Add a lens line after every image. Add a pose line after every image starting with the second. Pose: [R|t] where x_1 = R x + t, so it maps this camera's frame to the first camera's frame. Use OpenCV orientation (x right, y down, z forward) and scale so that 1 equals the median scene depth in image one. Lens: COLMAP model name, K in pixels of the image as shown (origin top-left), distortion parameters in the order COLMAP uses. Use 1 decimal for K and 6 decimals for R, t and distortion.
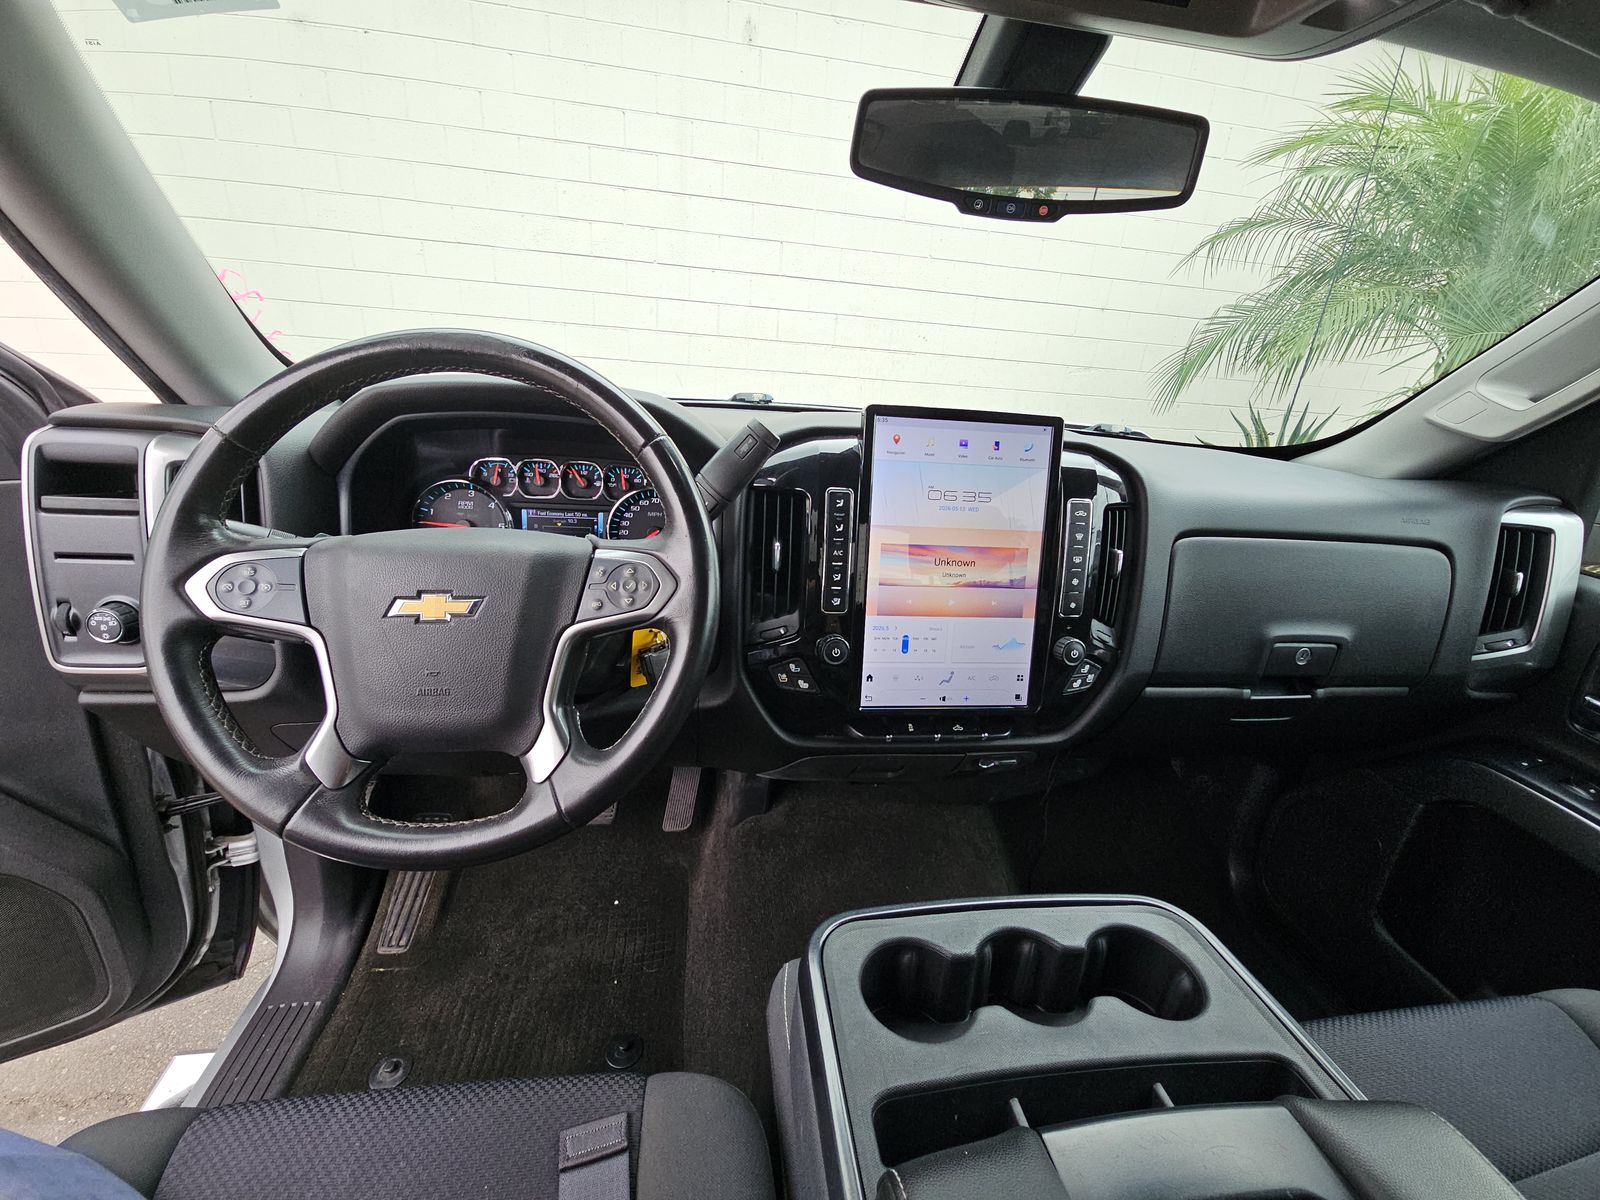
lens RADIAL K [[654.1, 0, 800.0], [0, 654.1, 600.0], [0, 0, 1]] dist [0.021127, -0.017375]
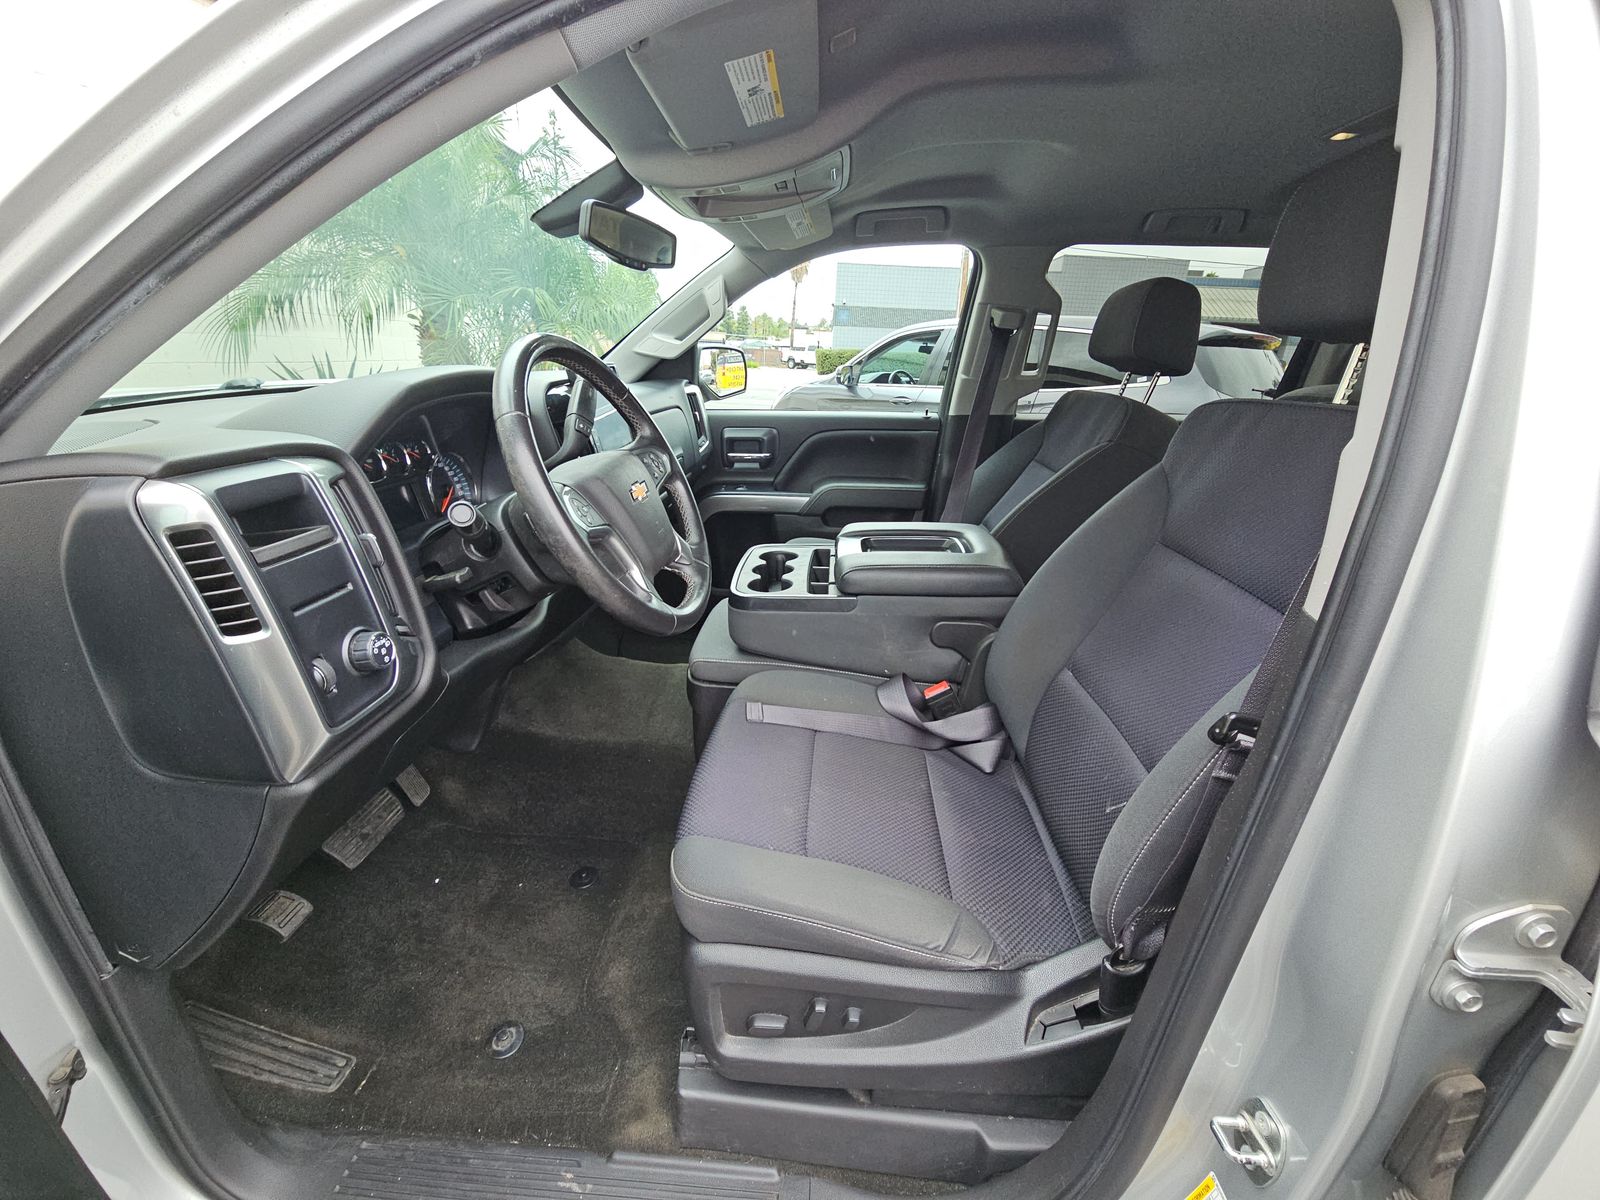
lens RADIAL K [[647.4, 0, 800.0], [0, 647.4, 600.0], [0, 0, 1]] dist [-0.008158, -0.000110]
pose [[0.200502, -0.413030, 0.888372, -1.365397], [0.343599, 0.878833, 0.331047, -0.101169], [-0.917463, 0.238868, 0.318124, 0.066554]]
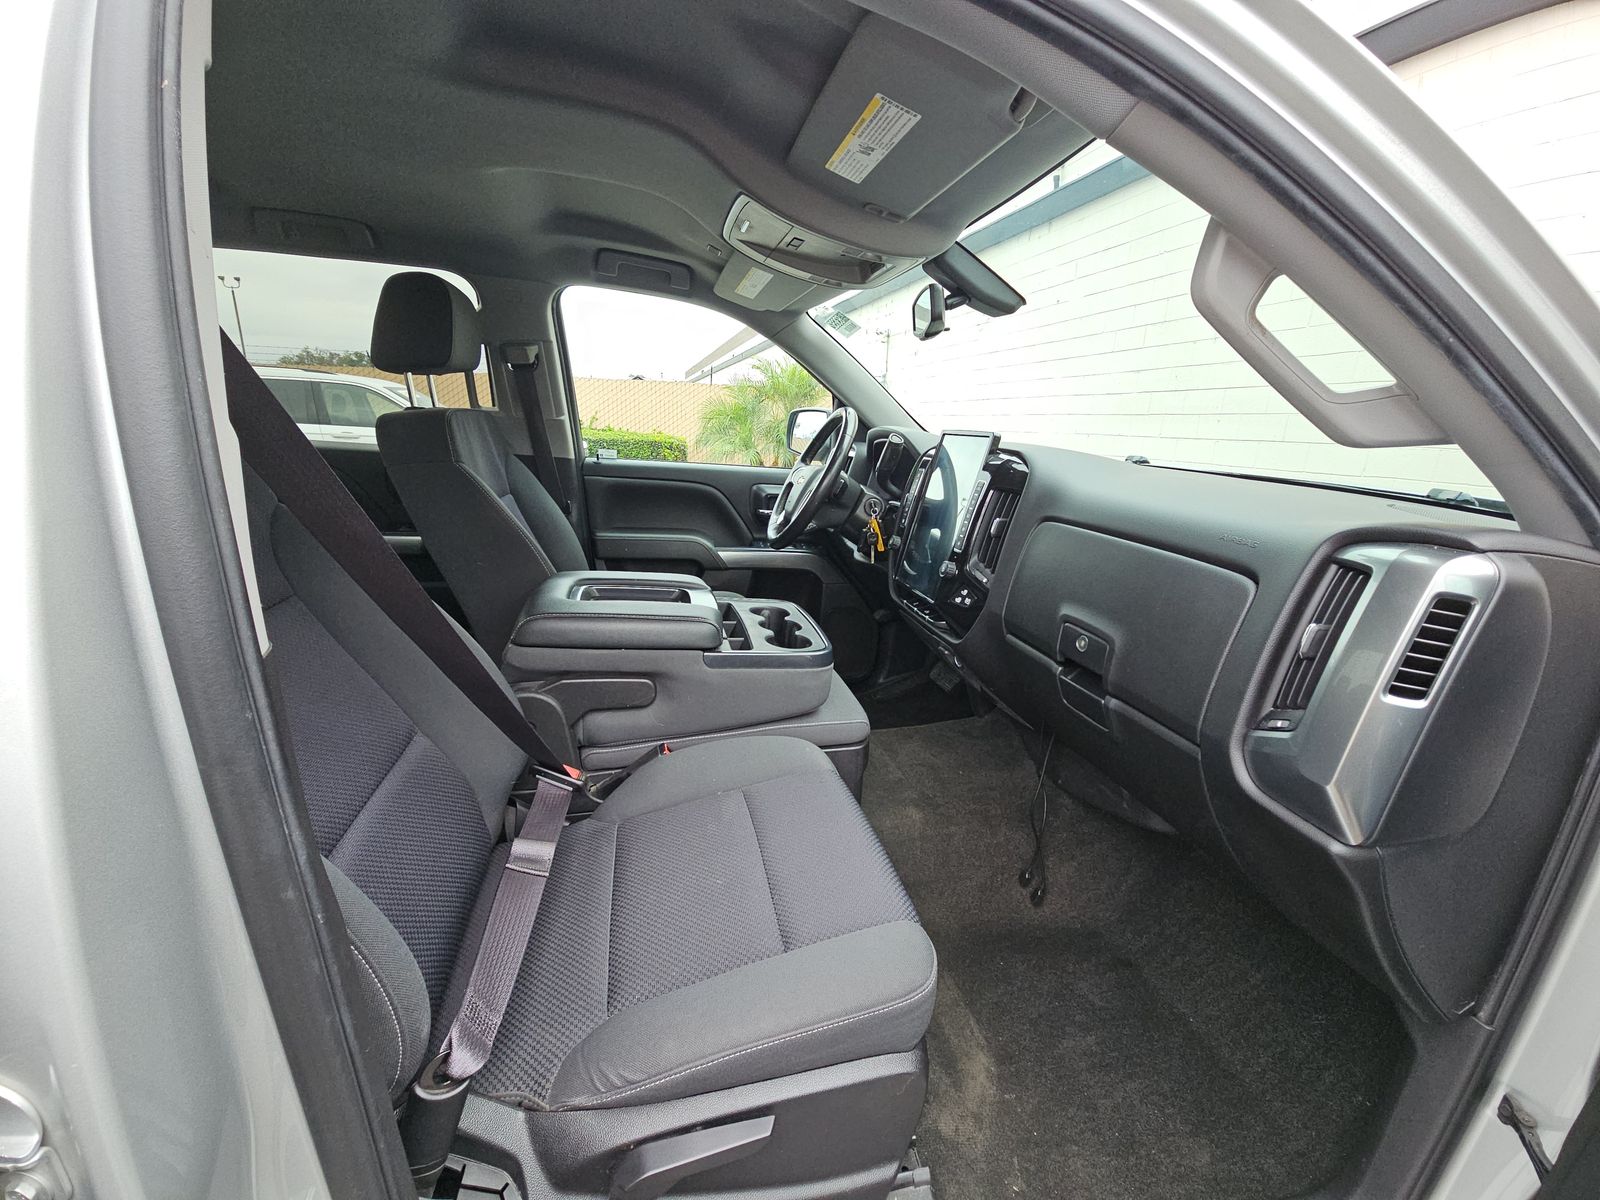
lens RADIAL K [[654.1, 0, 800.0], [0, 654.1, 600.0], [0, 0, 1]] dist [0.021127, -0.017375]
pose [[0.084127, 0.178437, -0.980348, 1.945863], [-0.410818, 0.902542, 0.129021, 0.085072], [0.907828, 0.391890, 0.149233, 0.452200]]
